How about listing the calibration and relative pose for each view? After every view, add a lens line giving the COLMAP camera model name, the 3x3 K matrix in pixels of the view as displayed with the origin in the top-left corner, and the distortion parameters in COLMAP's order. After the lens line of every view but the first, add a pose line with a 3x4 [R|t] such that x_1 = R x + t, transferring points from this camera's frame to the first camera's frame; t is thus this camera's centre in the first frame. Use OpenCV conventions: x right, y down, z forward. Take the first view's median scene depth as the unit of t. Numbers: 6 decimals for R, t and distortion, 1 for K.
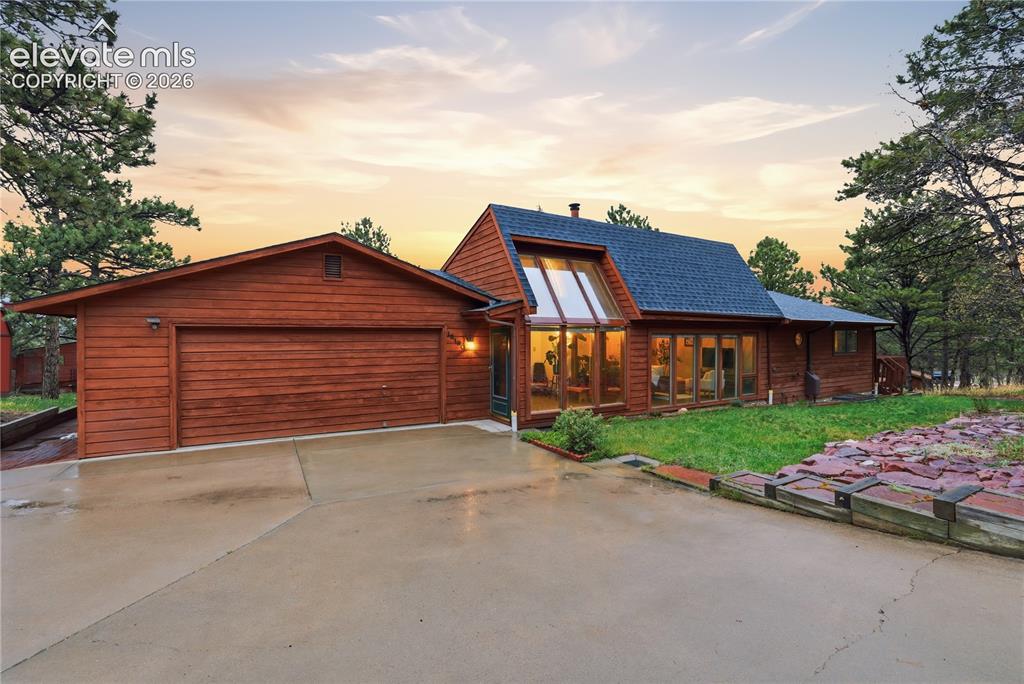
lens RADIAL K [[444.9, 0, 517.5], [0, 444.9, 341.3], [0, 0, 1]] dist [-0.047183, 0.011293]
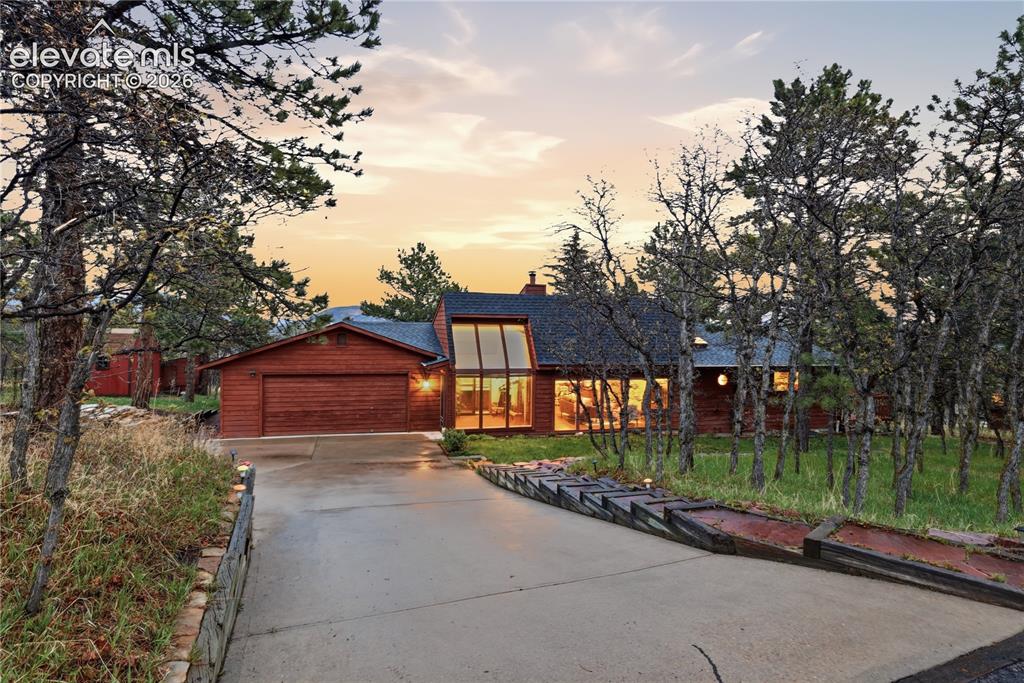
lens RADIAL K [[539.2, 0, 505.6], [0, 539.2, 341.7], [0, 0, 1]] dist [-0.028423, 0.015049]
pose [[0.969035, 0.017757, -0.246283, 0.701646], [-0.016784, 0.999841, 0.006047, -0.173223], [0.246351, -0.001726, 0.969179, -0.867627]]
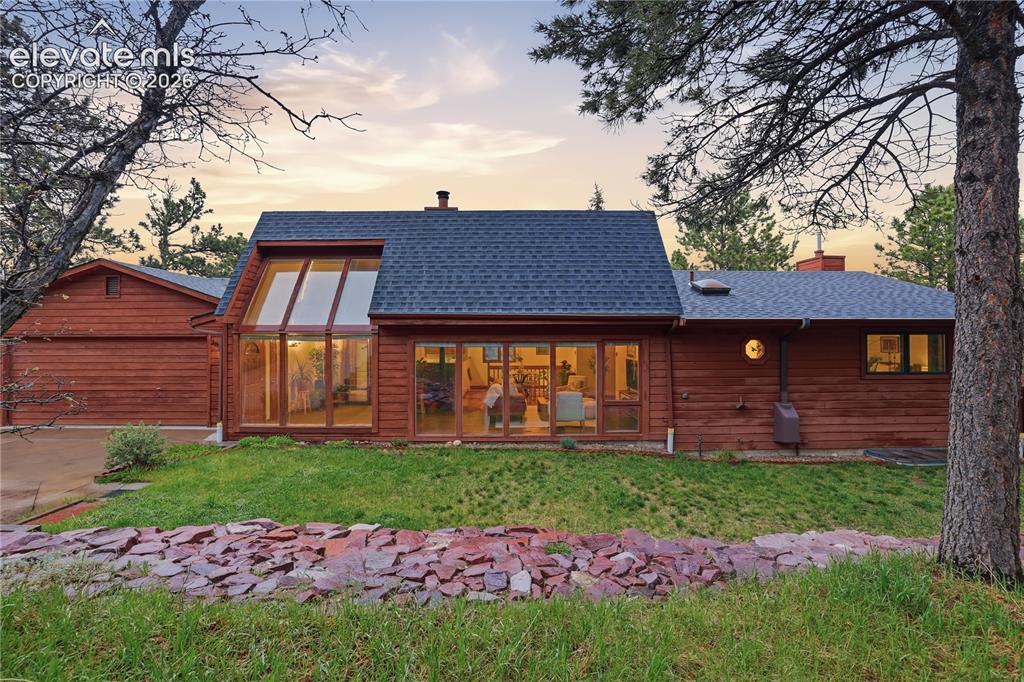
lens RADIAL K [[444.9, 0, 512.6], [0, 444.9, 334.6], [0, 0, 1]] dist [-0.047183, 0.011293]
pose [[0.876413, -0.003017, -0.481551, 1.037621], [-0.005400, 0.999856, -0.016092, -0.022794], [0.481530, 0.016703, 0.876270, 0.472494]]
